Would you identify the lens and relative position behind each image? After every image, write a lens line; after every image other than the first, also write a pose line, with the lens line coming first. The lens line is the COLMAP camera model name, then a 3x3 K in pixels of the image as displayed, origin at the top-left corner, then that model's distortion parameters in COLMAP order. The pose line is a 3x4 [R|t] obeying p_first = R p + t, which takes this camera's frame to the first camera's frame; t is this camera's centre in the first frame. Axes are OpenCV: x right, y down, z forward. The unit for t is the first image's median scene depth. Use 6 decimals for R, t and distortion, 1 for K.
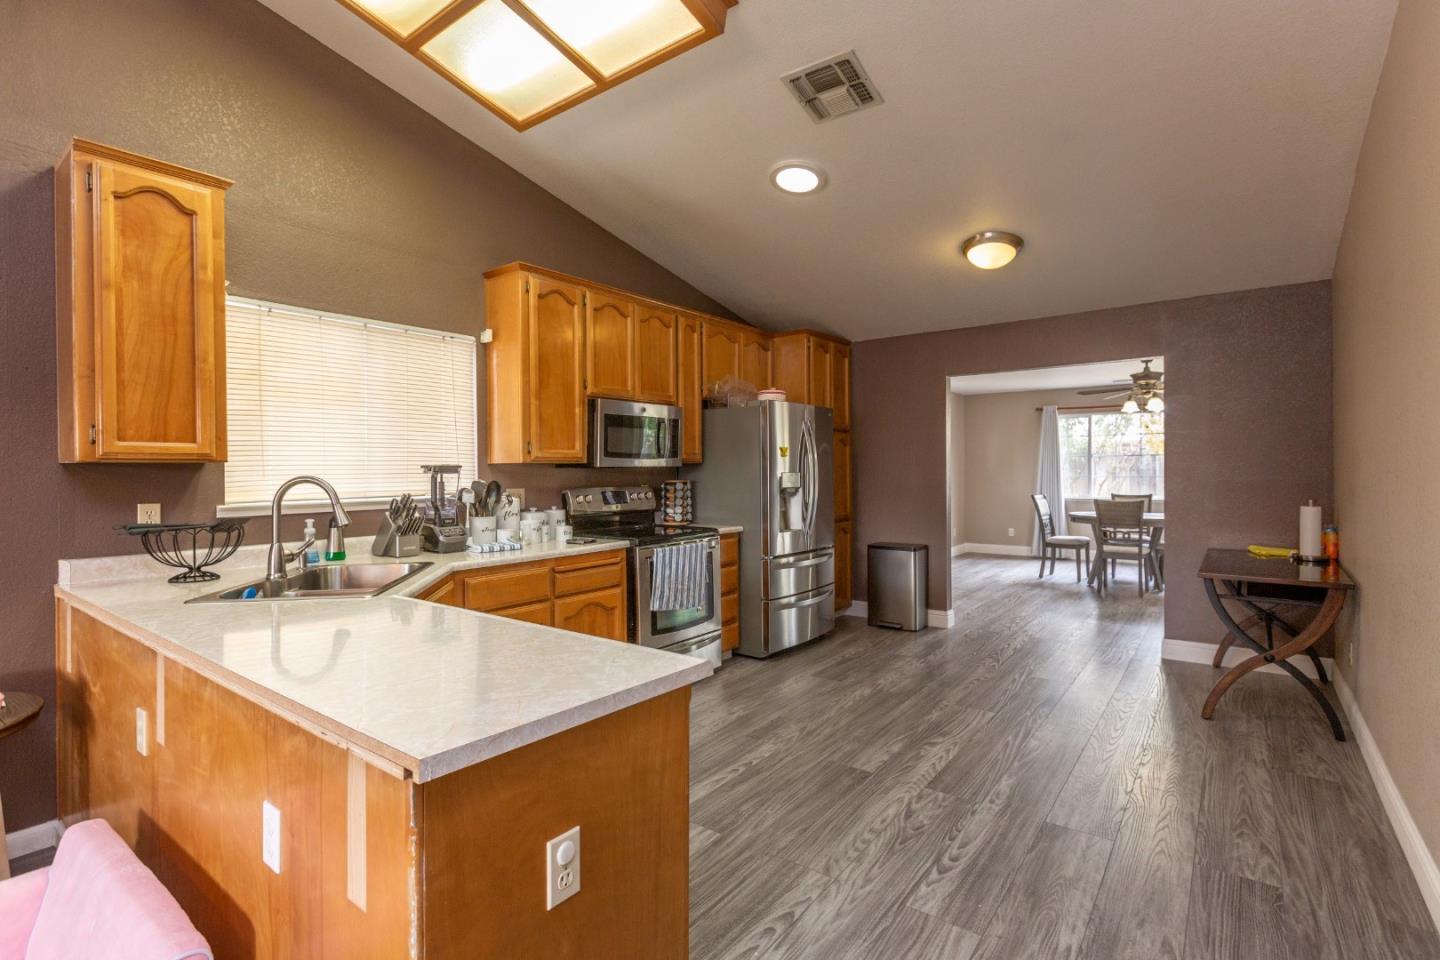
lens RADIAL K [[676.6, 0, 719.2], [0, 676.6, 473.5], [0, 0, 1]] dist [-0.000016, 0.000119]
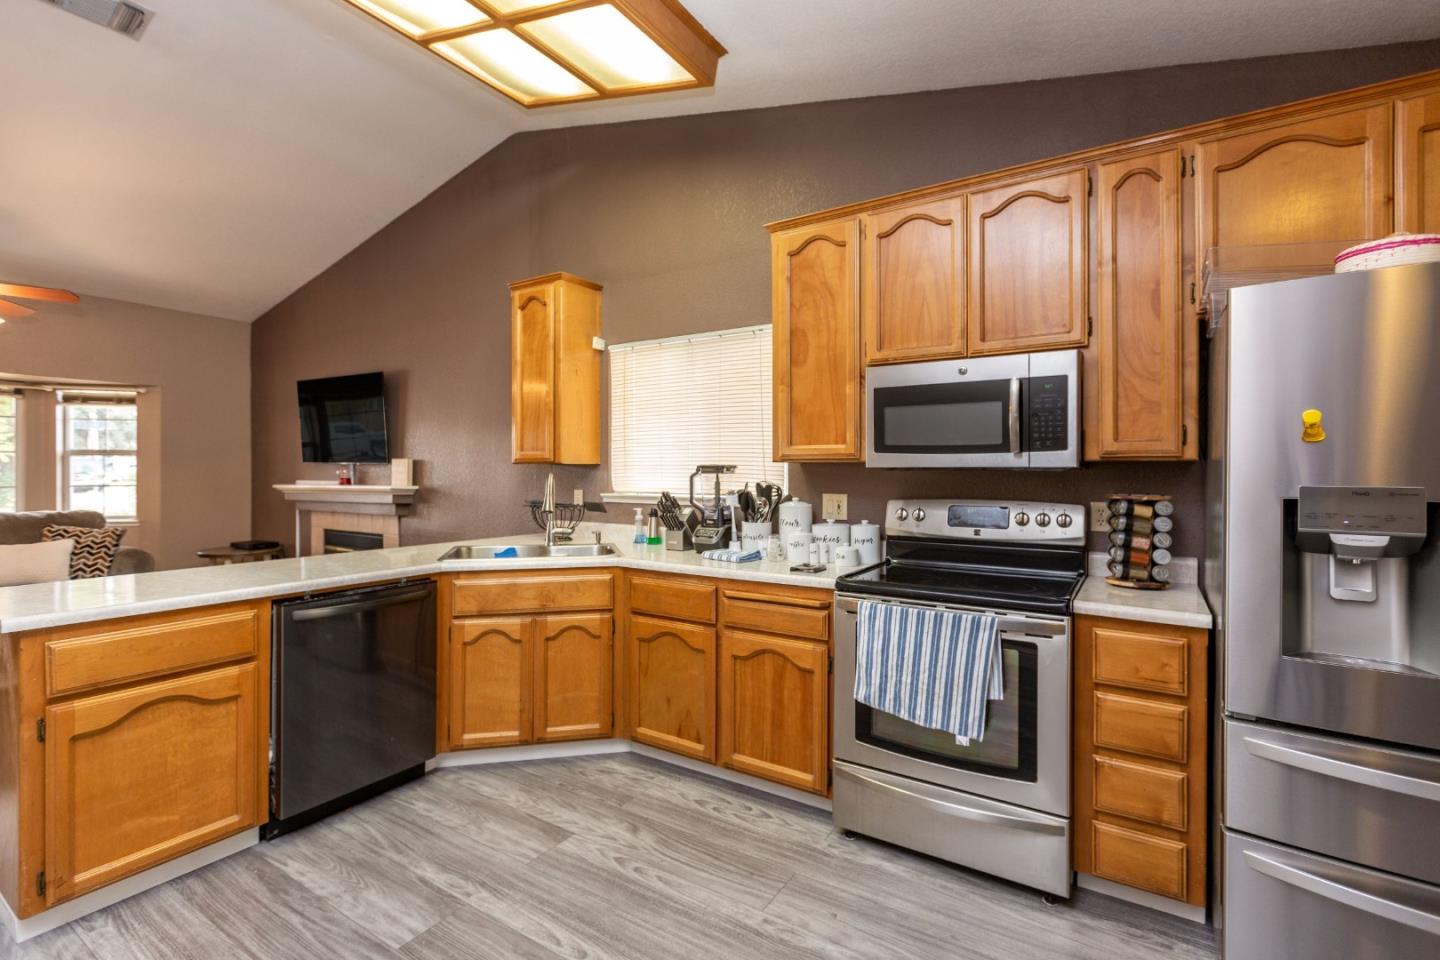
lens RADIAL K [[654.9, 0, 723.5], [0, 654.9, 471.0], [0, 0, 1]] dist [0.005614, 0.000272]
pose [[0.085238, 0.008639, -0.996323, 0.341489], [-0.010678, 0.999913, 0.007757, -0.006899], [0.996303, 0.009978, 0.085323, 0.577869]]
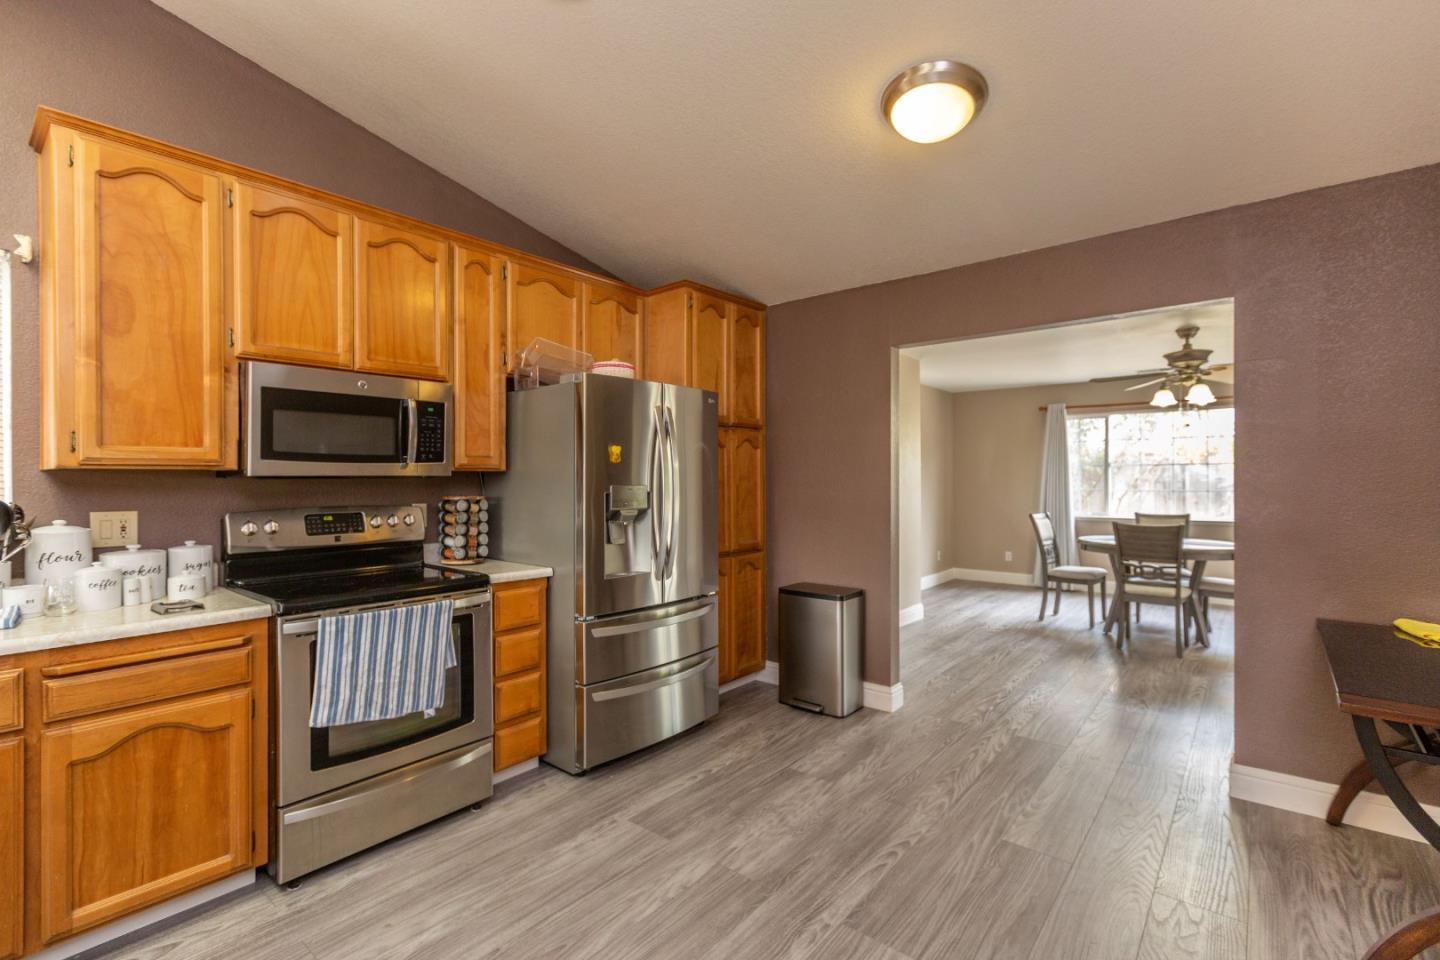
lens RADIAL K [[649.3, 0, 693.4], [0, 649.3, 480.1], [0, 0, 1]] dist [0.004468, 0.000053]
pose [[0.997892, 0.004519, -0.064740, 0.180055], [-0.004781, 0.999981, -0.003889, -0.004015], [0.064721, 0.004191, 0.997895, 0.328800]]
